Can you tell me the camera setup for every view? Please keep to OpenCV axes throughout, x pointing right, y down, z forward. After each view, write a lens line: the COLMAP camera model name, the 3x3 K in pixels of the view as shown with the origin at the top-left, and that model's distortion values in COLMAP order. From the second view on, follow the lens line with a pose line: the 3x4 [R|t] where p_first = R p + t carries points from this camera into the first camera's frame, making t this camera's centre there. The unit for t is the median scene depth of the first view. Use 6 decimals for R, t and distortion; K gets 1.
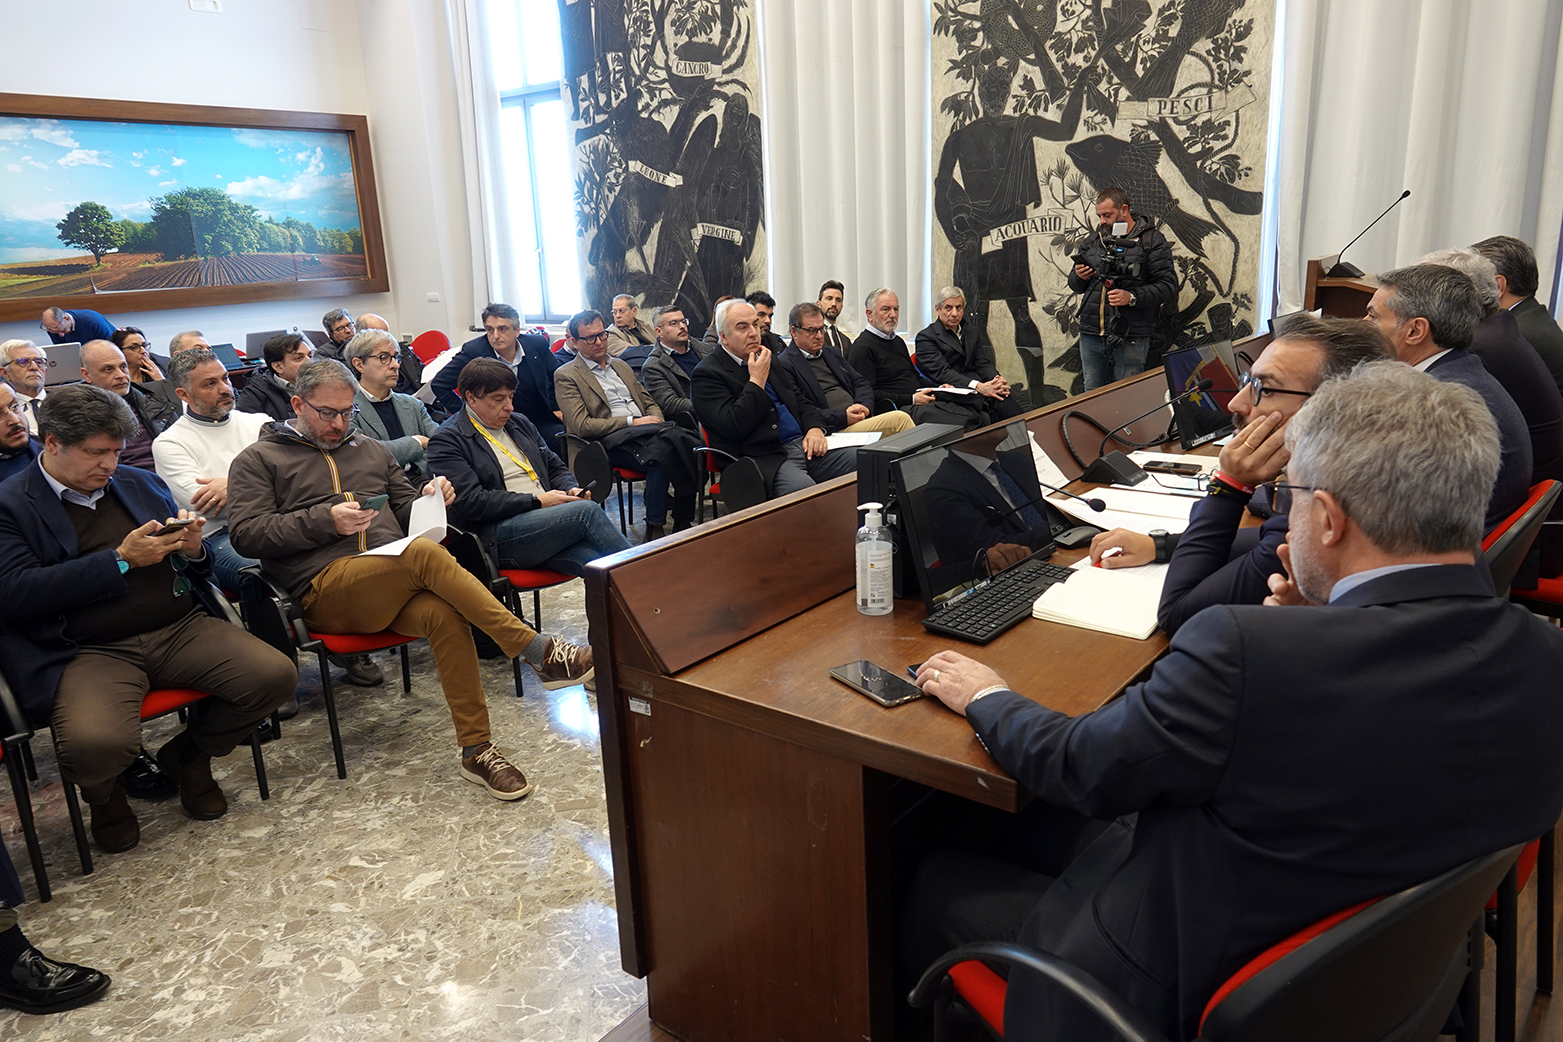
lens RADIAL K [[1079.8, 0, 781.5], [0, 1079.8, 521.0], [0, 0, 1]] dist [-0.001944, -0.000205]
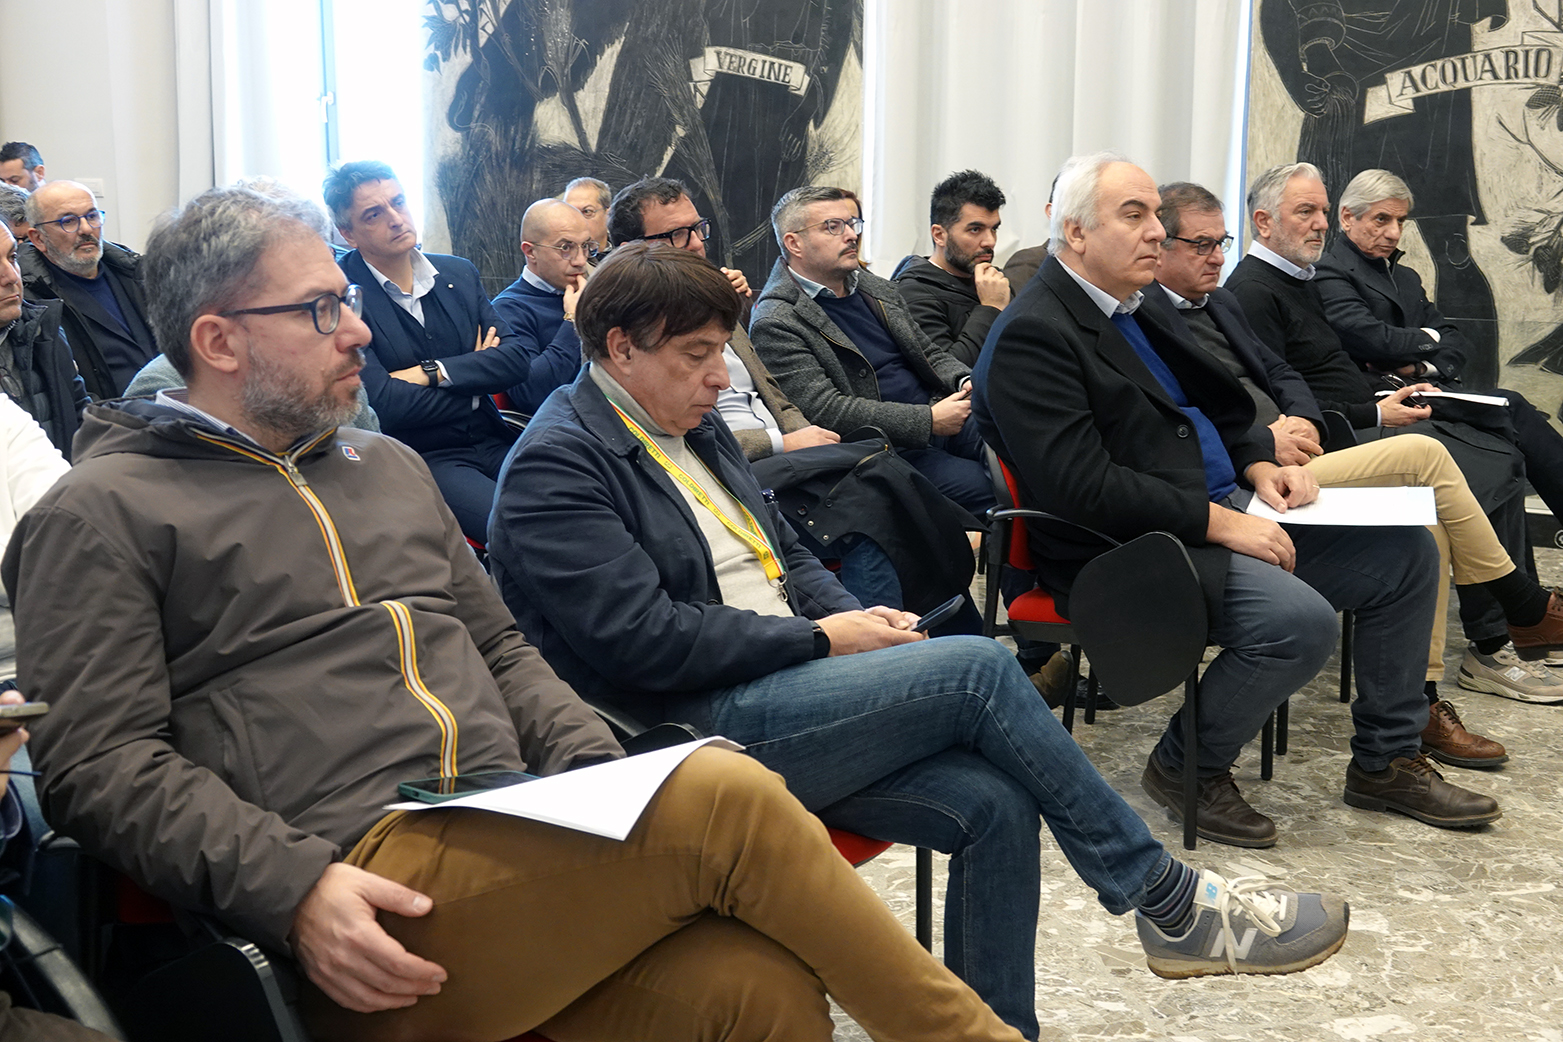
lens RADIAL K [[1996.0, 0, 781.5], [0, 1996.0, 521.0], [0, 0, 1]] dist [-0.014299, 0.057046]
pose [[0.994173, 0.021452, 0.105638, -0.159750], [-0.013385, 0.996981, -0.076489, -0.002983], [-0.106960, 0.074629, 0.991459, 0.175484]]
